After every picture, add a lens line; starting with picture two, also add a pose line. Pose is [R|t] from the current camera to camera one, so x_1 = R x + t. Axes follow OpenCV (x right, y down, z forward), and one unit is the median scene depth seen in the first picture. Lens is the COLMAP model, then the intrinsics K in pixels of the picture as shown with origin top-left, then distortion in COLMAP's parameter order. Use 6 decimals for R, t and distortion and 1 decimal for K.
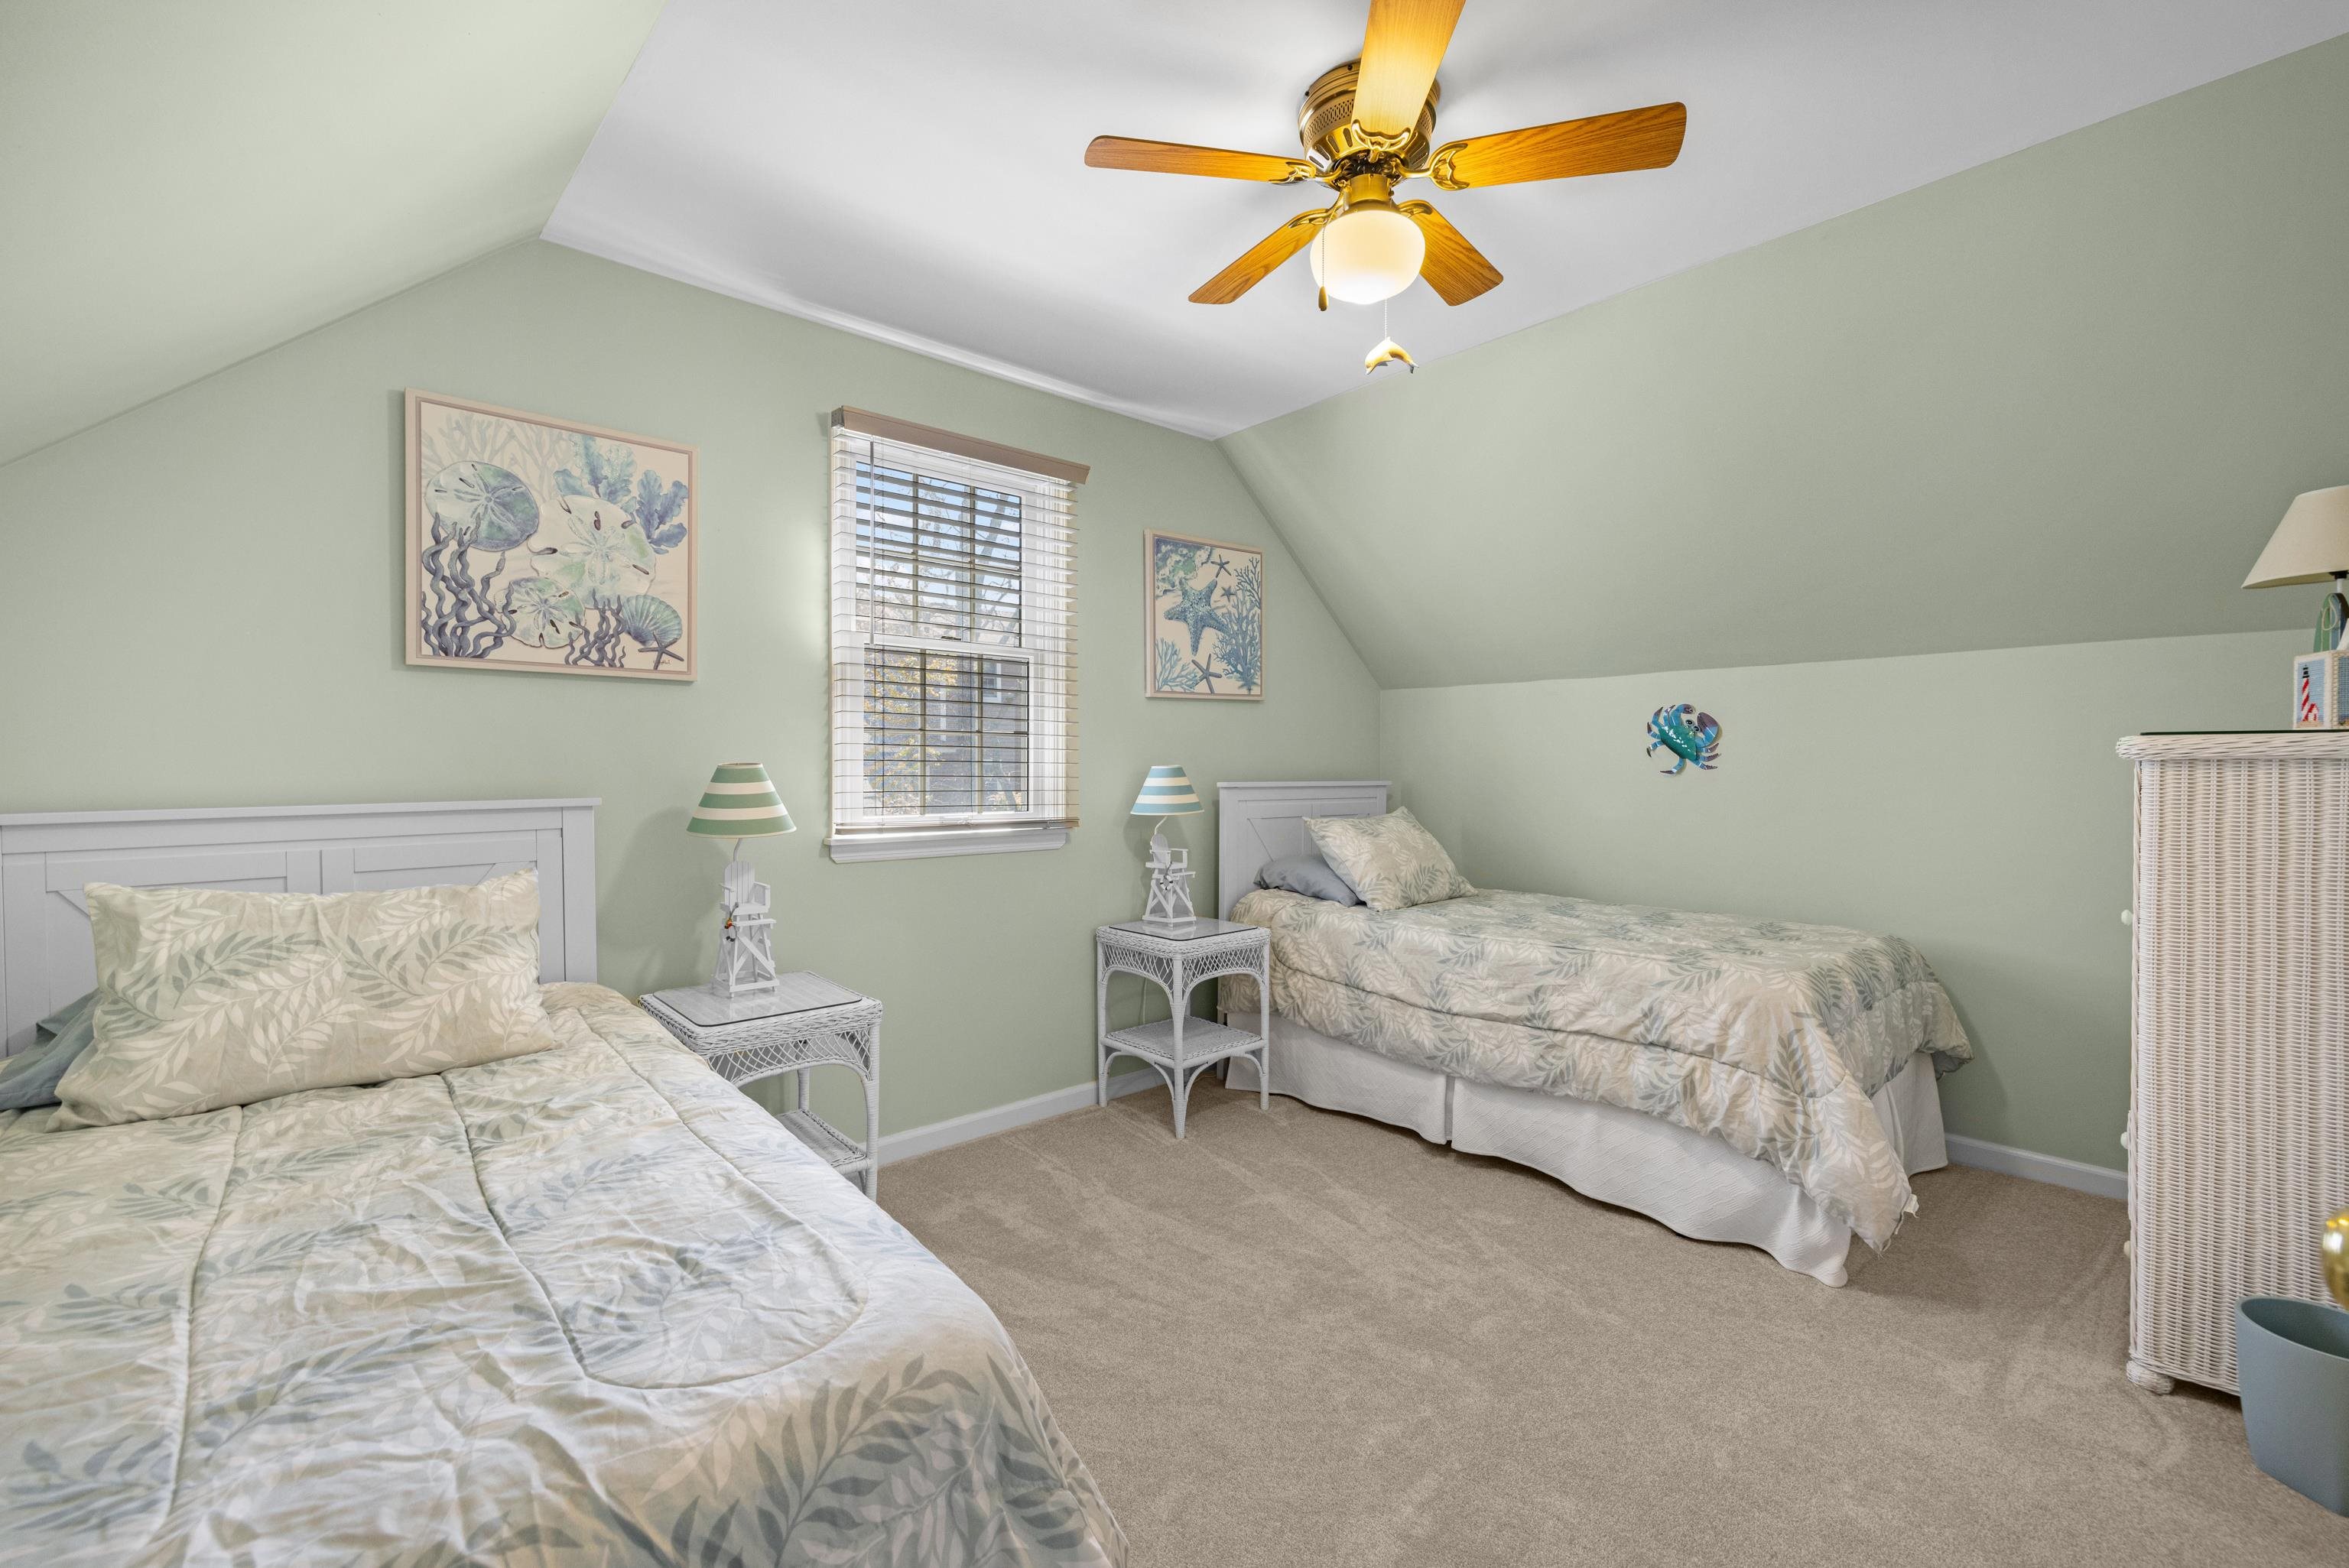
lens RADIAL K [[1024.5, 0, 1184.0], [0, 1024.5, 787.6], [0, 0, 1]] dist [-0.002404, 0.001724]
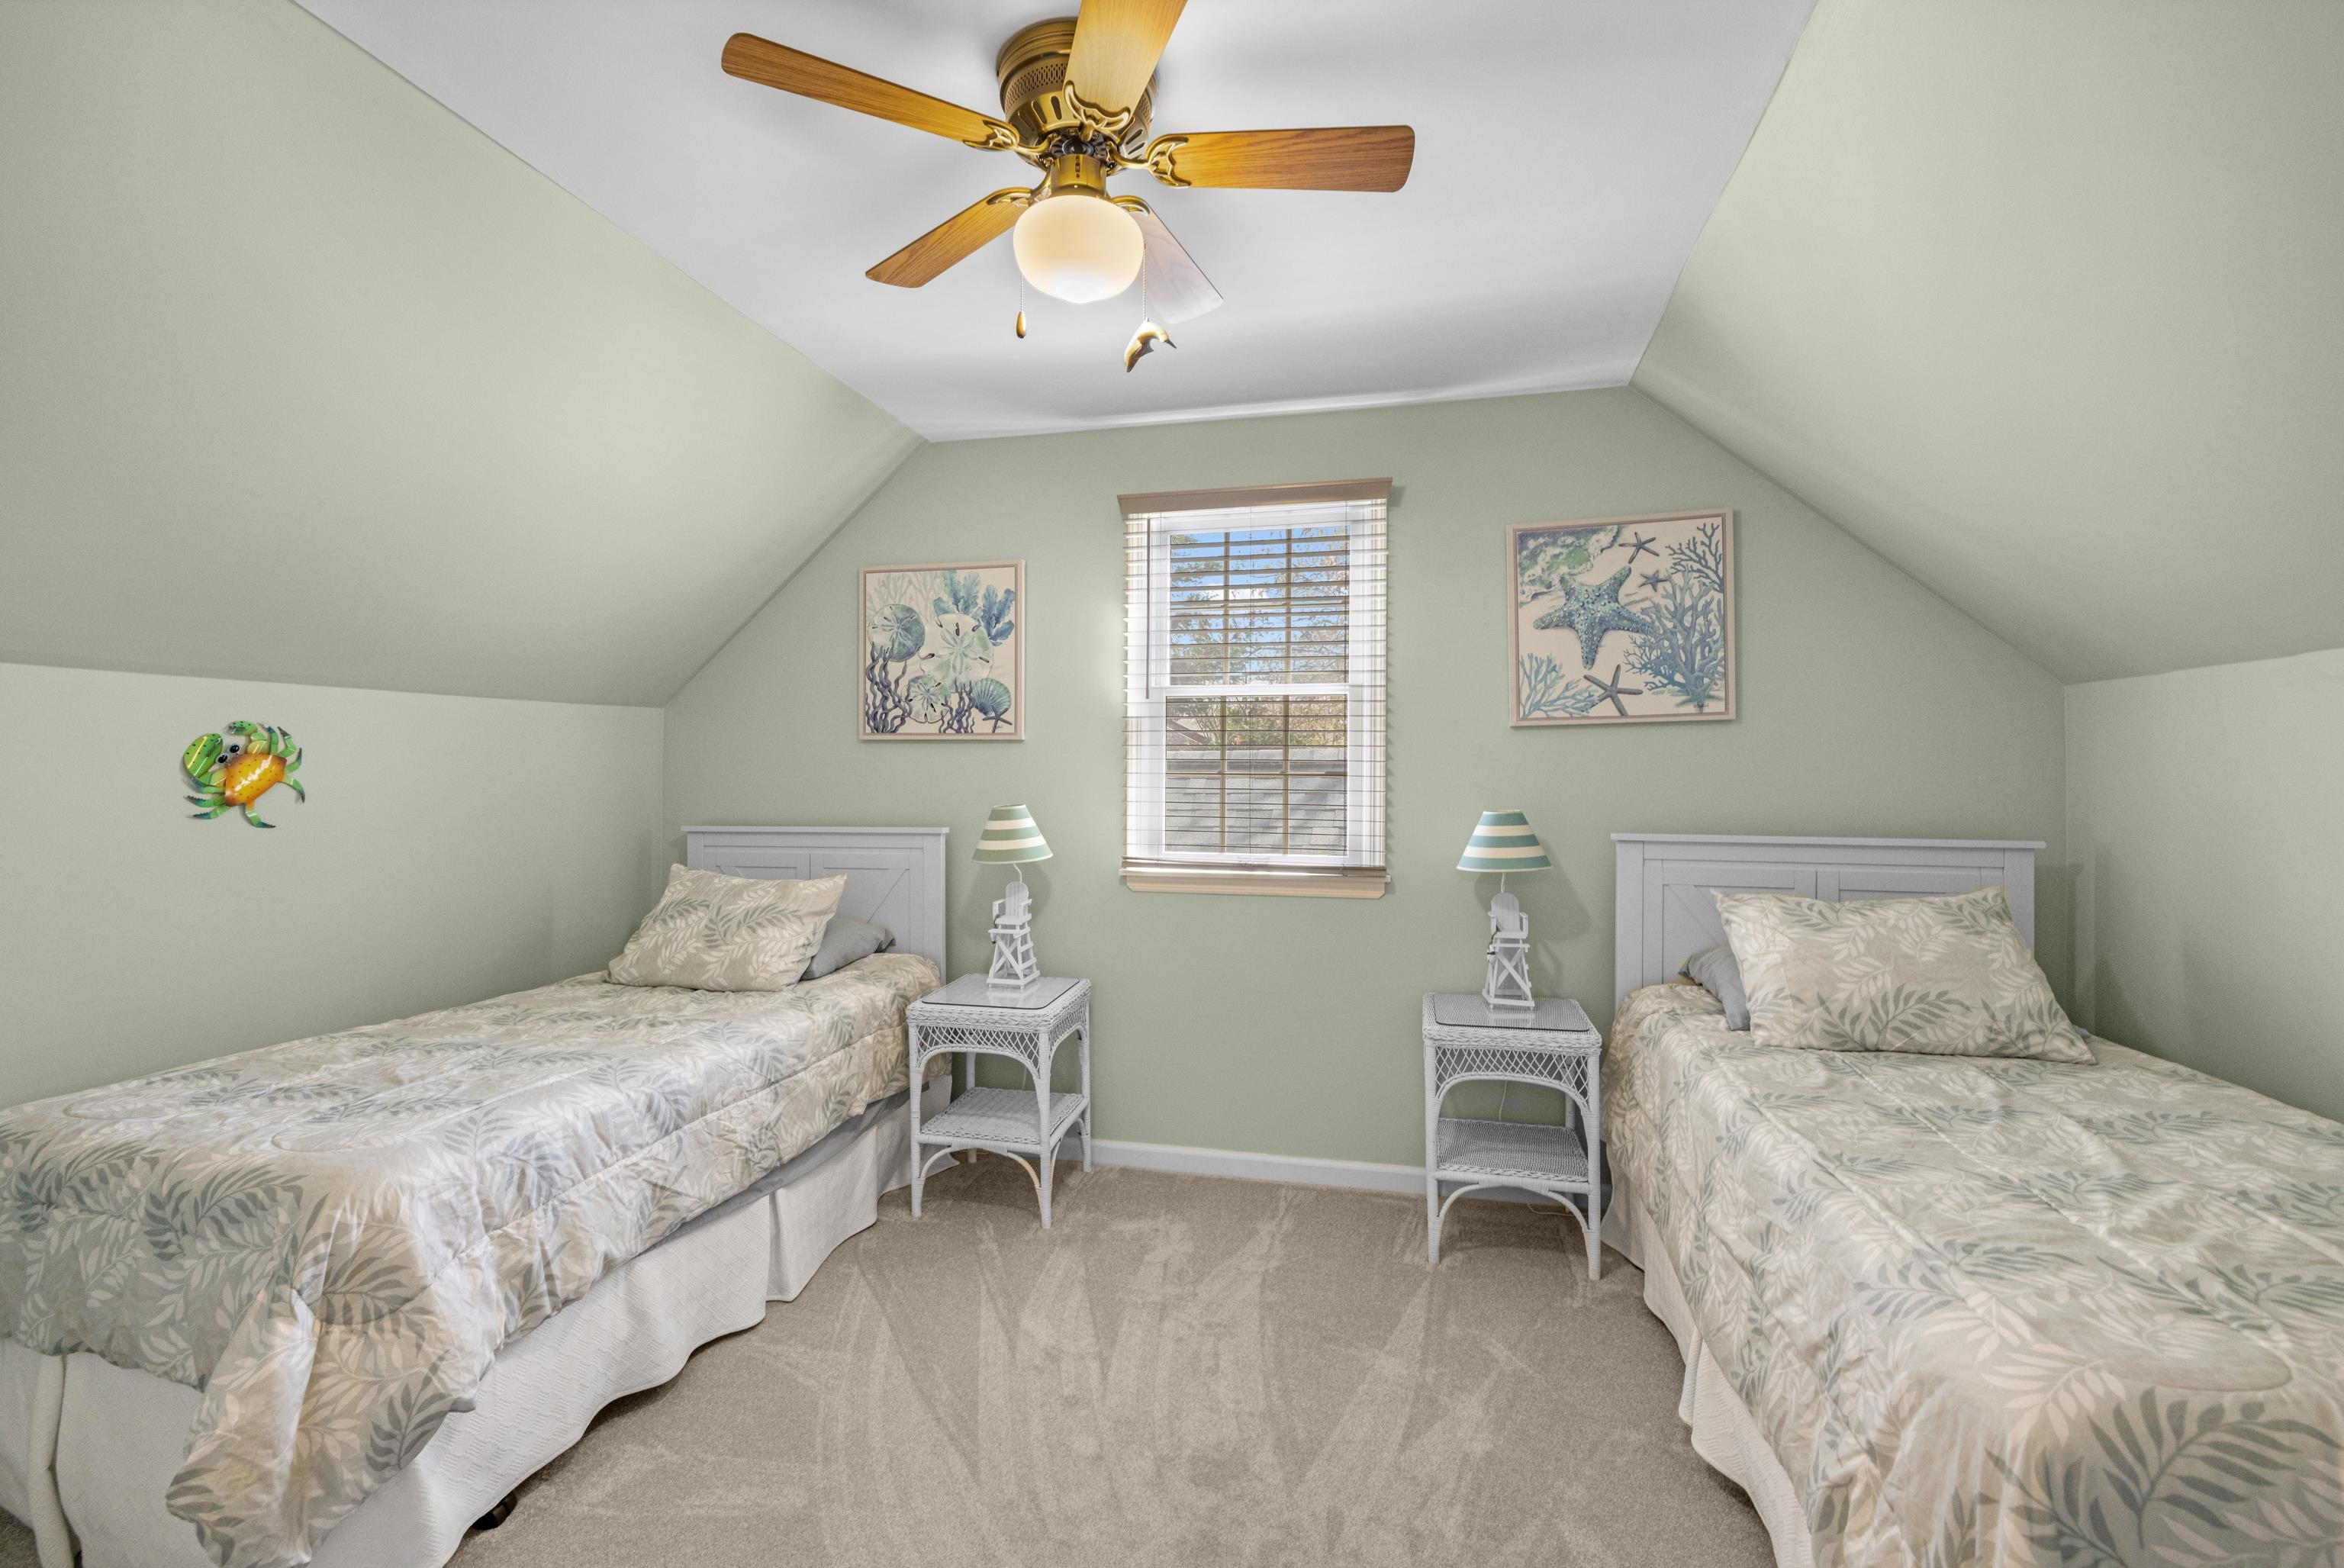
lens RADIAL K [[1022.4, 0, 1161.7], [0, 1022.4, 780.2], [0, 0, 1]] dist [-0.002404, 0.001724]
pose [[0.551868, 0.004323, -0.833920, 0.561558], [-0.020530, 0.999754, -0.008403, -0.036521], [0.833679, 0.021758, 0.551821, 0.350488]]
